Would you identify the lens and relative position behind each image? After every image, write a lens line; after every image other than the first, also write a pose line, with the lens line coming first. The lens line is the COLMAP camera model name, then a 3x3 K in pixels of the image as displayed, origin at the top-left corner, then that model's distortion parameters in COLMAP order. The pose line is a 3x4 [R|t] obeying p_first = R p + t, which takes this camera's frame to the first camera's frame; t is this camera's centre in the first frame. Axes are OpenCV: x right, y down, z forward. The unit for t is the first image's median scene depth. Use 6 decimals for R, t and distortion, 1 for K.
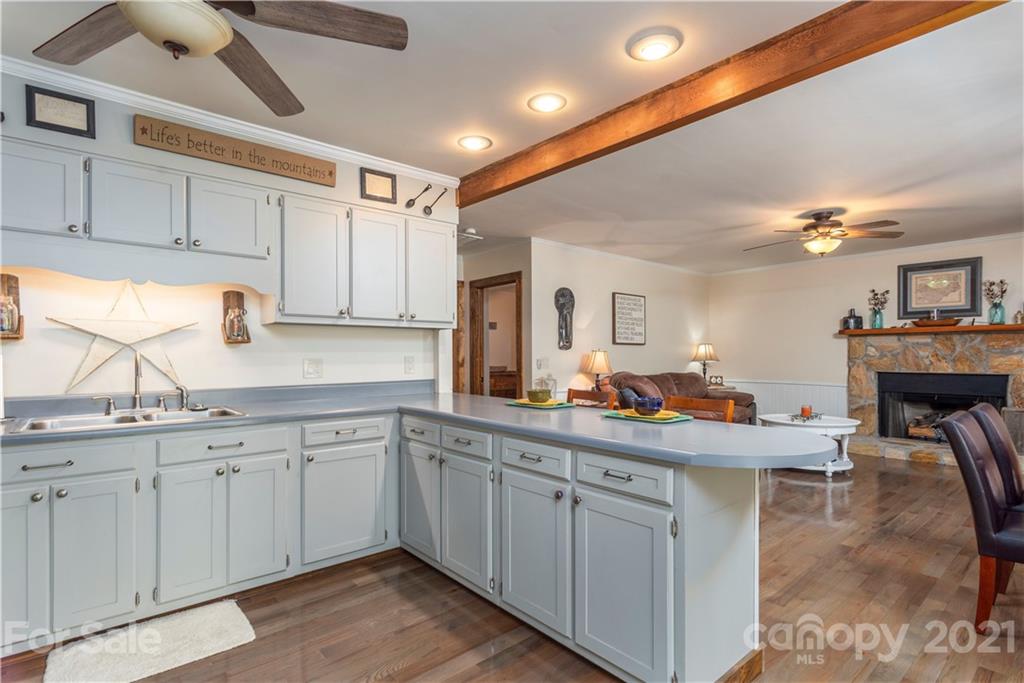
lens RADIAL K [[499.3, 0, 488.8], [0, 499.3, 353.8], [0, 0, 1]] dist [0.006574, -0.000450]
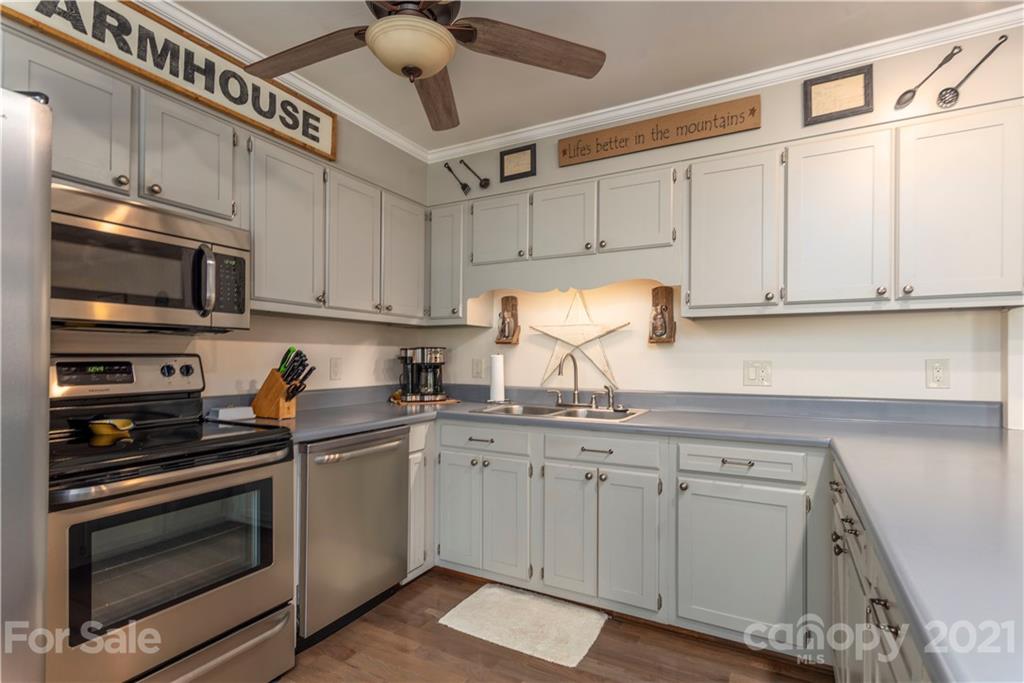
lens RADIAL K [[499.3, 0, 508.4], [0, 499.3, 355.1], [0, 0, 1]] dist [0.006574, -0.000450]
pose [[0.383895, 0.001613, -0.923375, 0.264967], [-0.001540, 0.999998, 0.001107, 0.000601], [0.923376, 0.000997, 0.383897, 0.434736]]
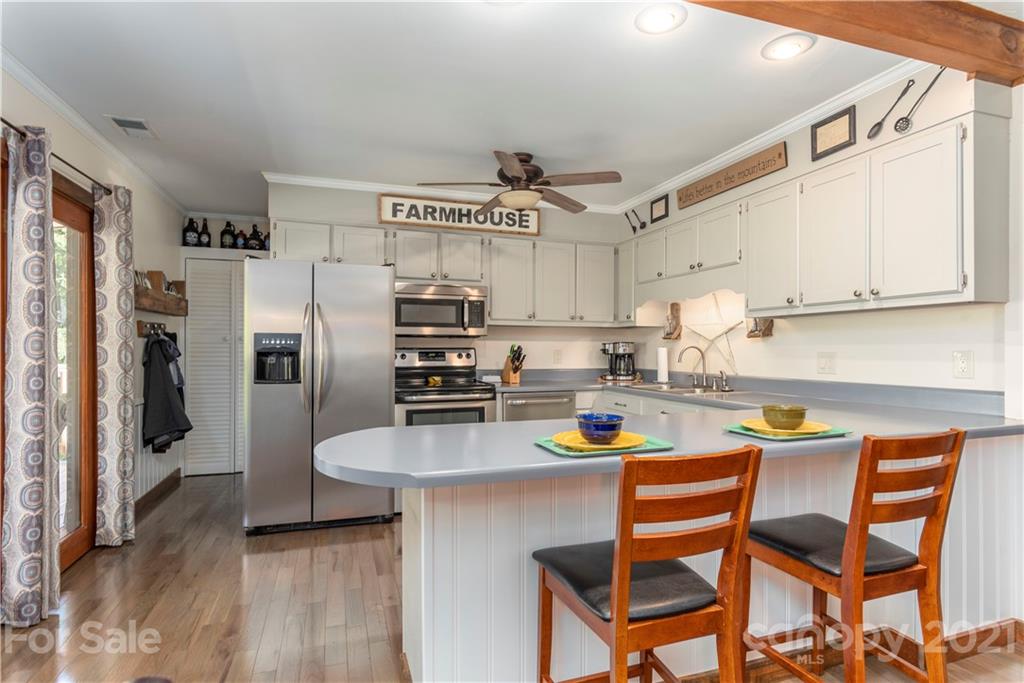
lens RADIAL K [[502.1, 0, 510.4], [0, 502.1, 347.4], [0, 0, 1]] dist [0.000288, -0.000750]
pose [[-0.329165, 0.001752, -0.944271, 0.849942], [0.003926, 0.999992, 0.000487, -0.001671], [0.944264, -0.003547, -0.329169, 0.949731]]
